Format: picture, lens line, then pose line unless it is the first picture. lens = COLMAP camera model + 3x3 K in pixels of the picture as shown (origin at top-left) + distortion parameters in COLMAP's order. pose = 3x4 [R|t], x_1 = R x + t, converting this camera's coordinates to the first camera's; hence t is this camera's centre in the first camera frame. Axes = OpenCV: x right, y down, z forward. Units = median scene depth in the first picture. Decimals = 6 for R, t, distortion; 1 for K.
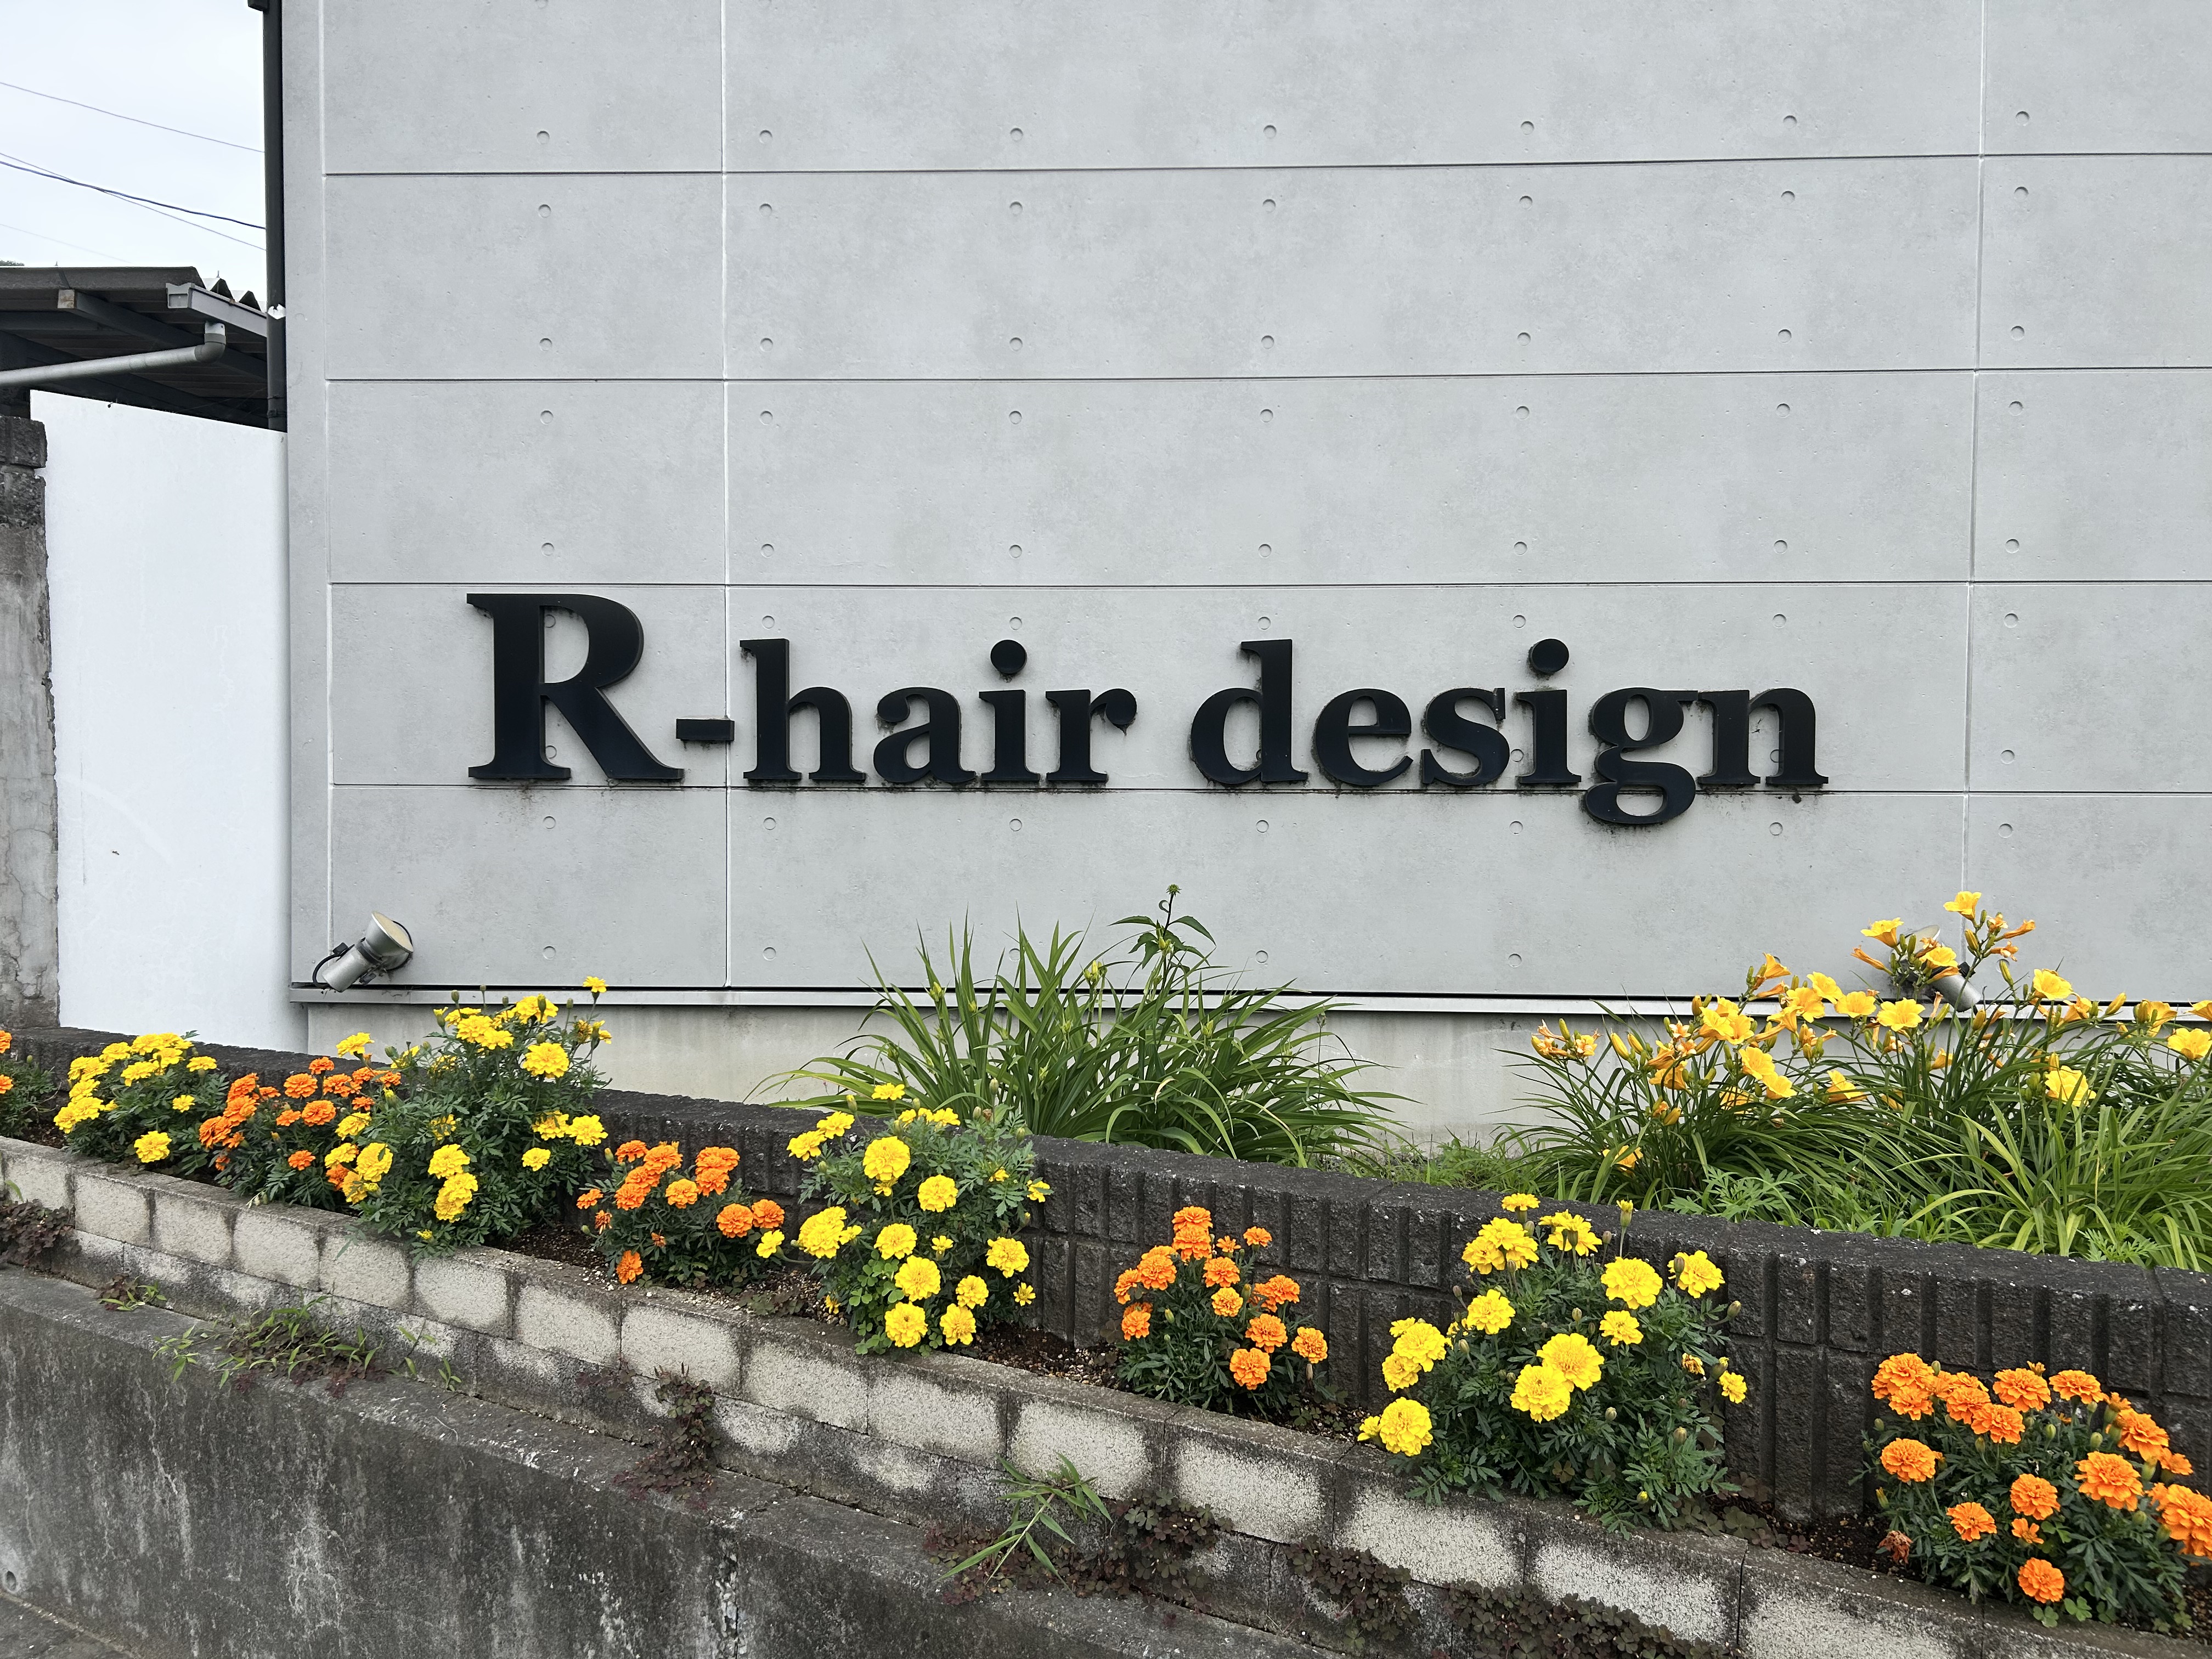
lens RADIAL K [[1675.6, 0, 1106.0], [0, 1675.6, 829.5], [0, 0, 1]] dist [0.137606, -0.340229]
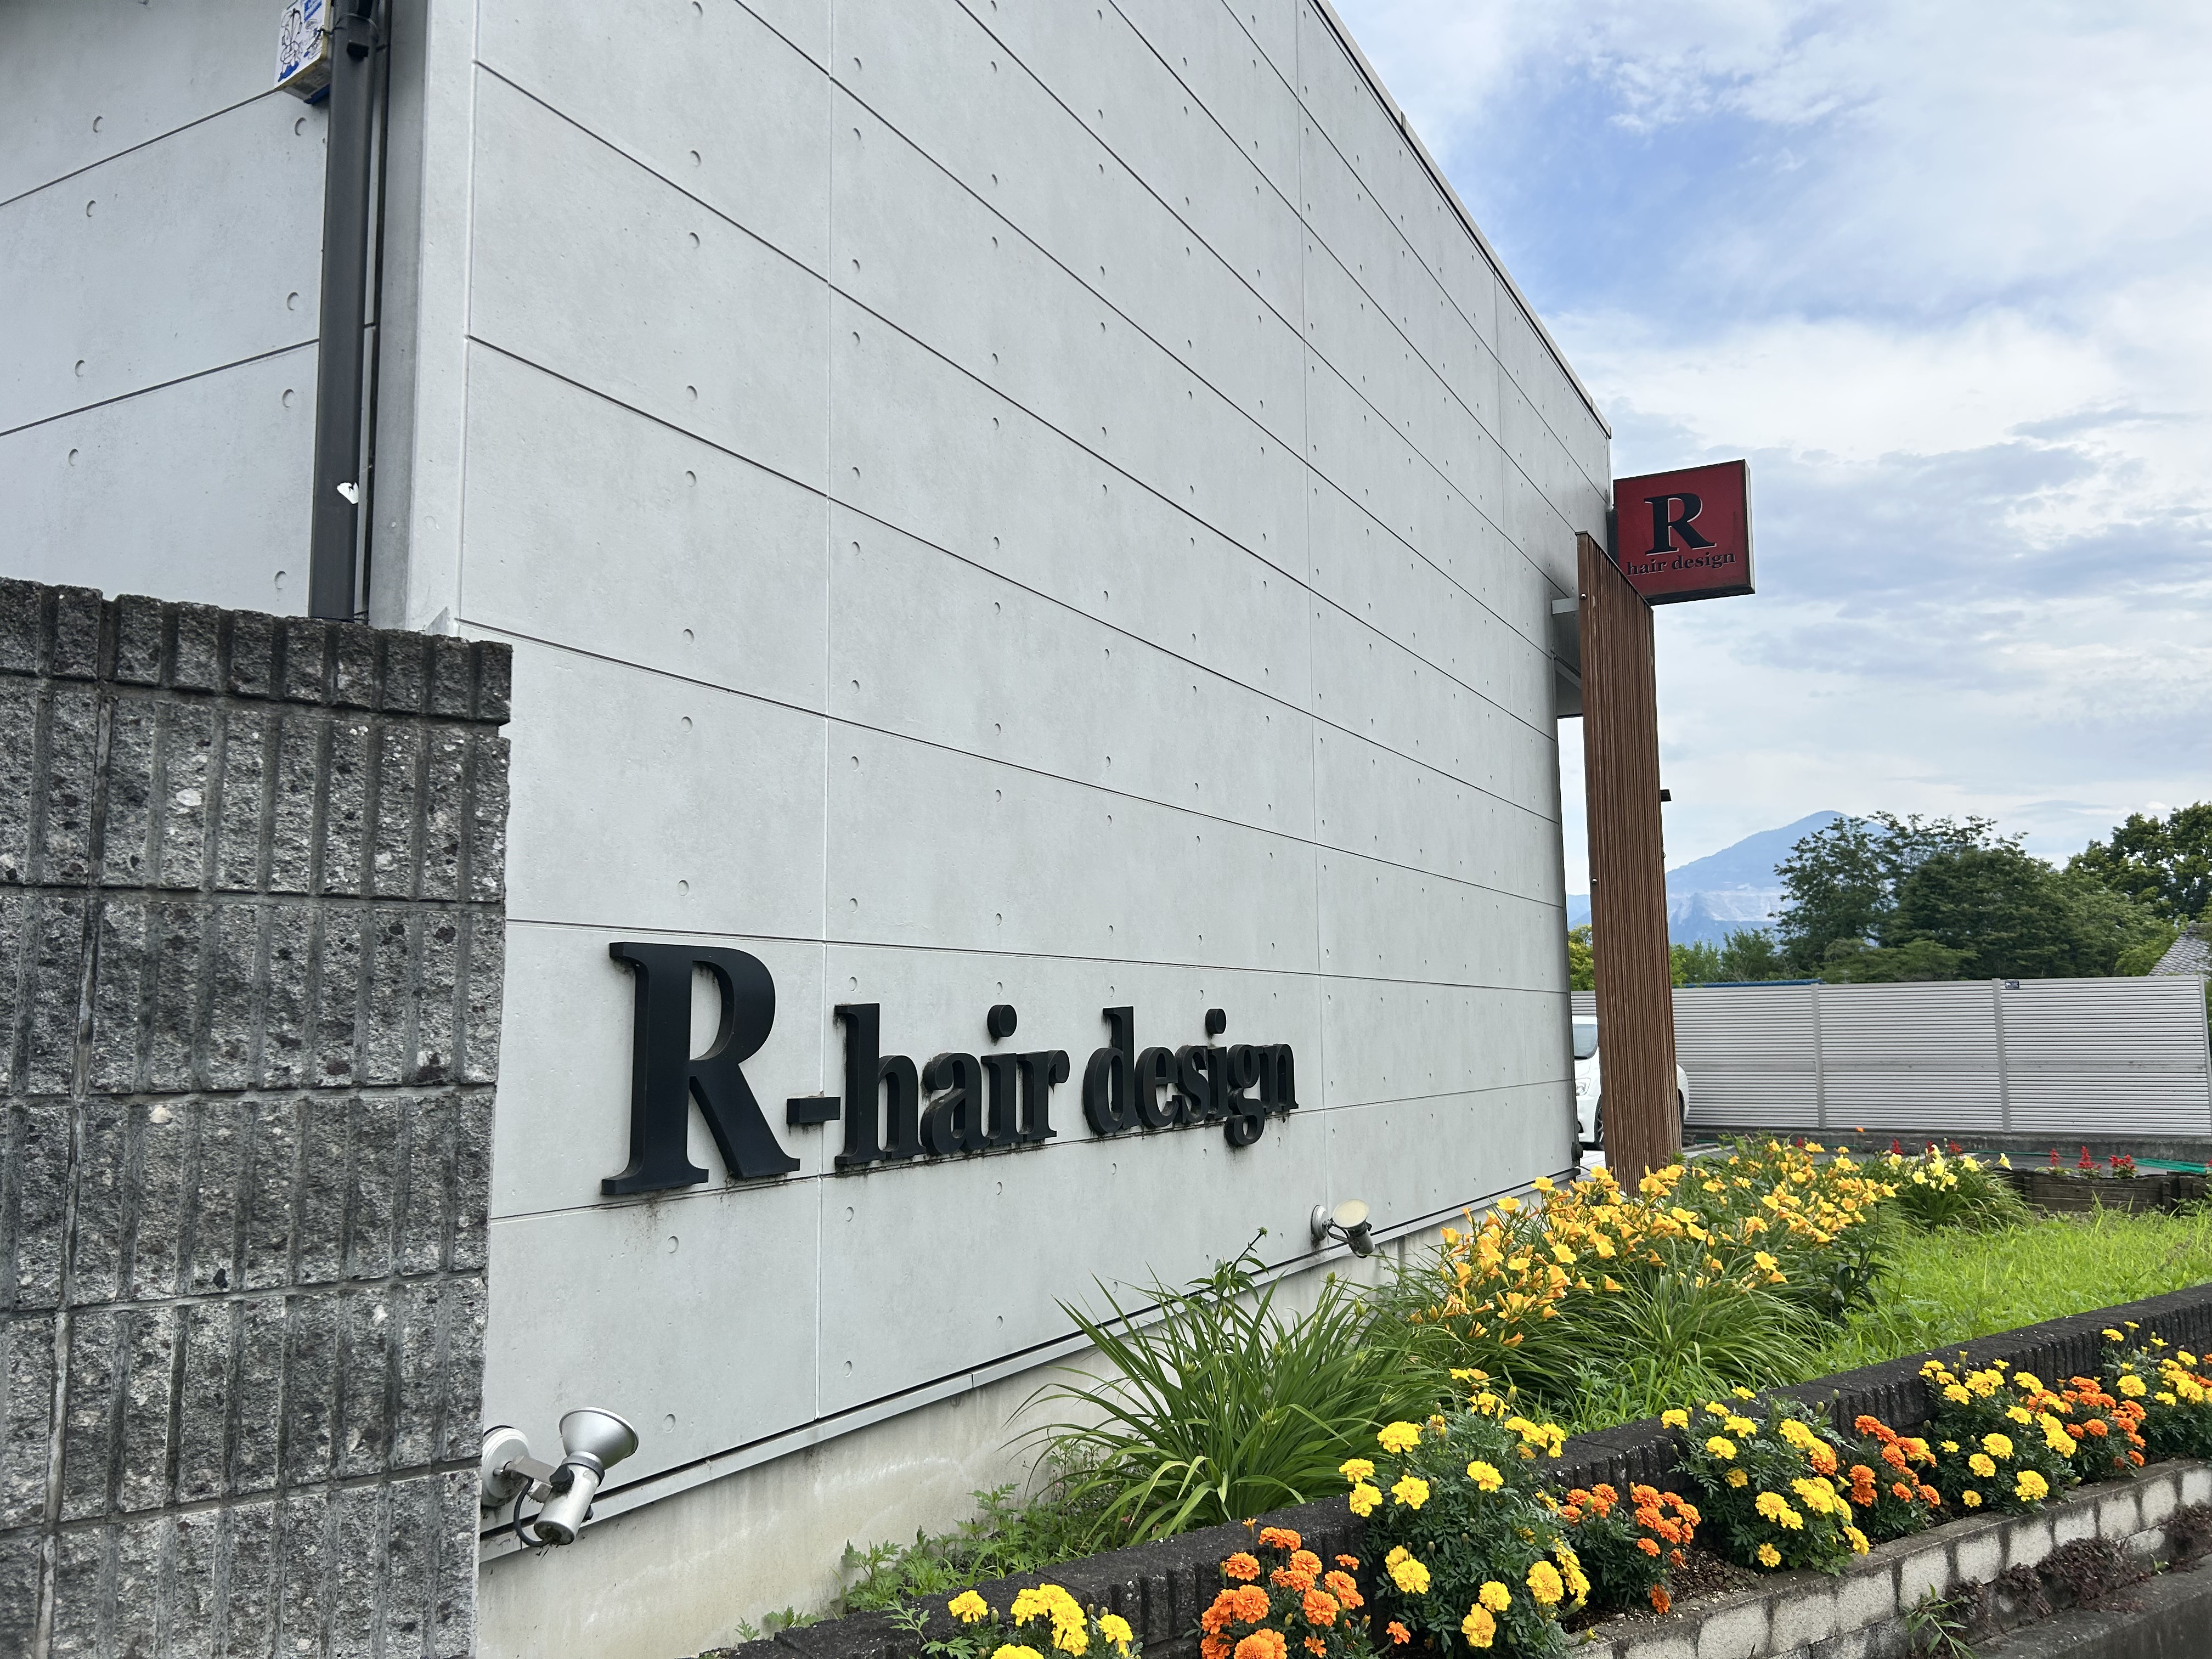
lens RADIAL K [[1675.6, 0, 1106.0], [0, 1675.6, 829.5], [0, 0, 1]] dist [0.137606, -0.340229]
pose [[0.420736, 0.098636, 0.901805, -0.965524], [0.042924, 0.990794, -0.128395, -0.083890], [-0.906167, 0.092729, 0.412629, 0.500447]]
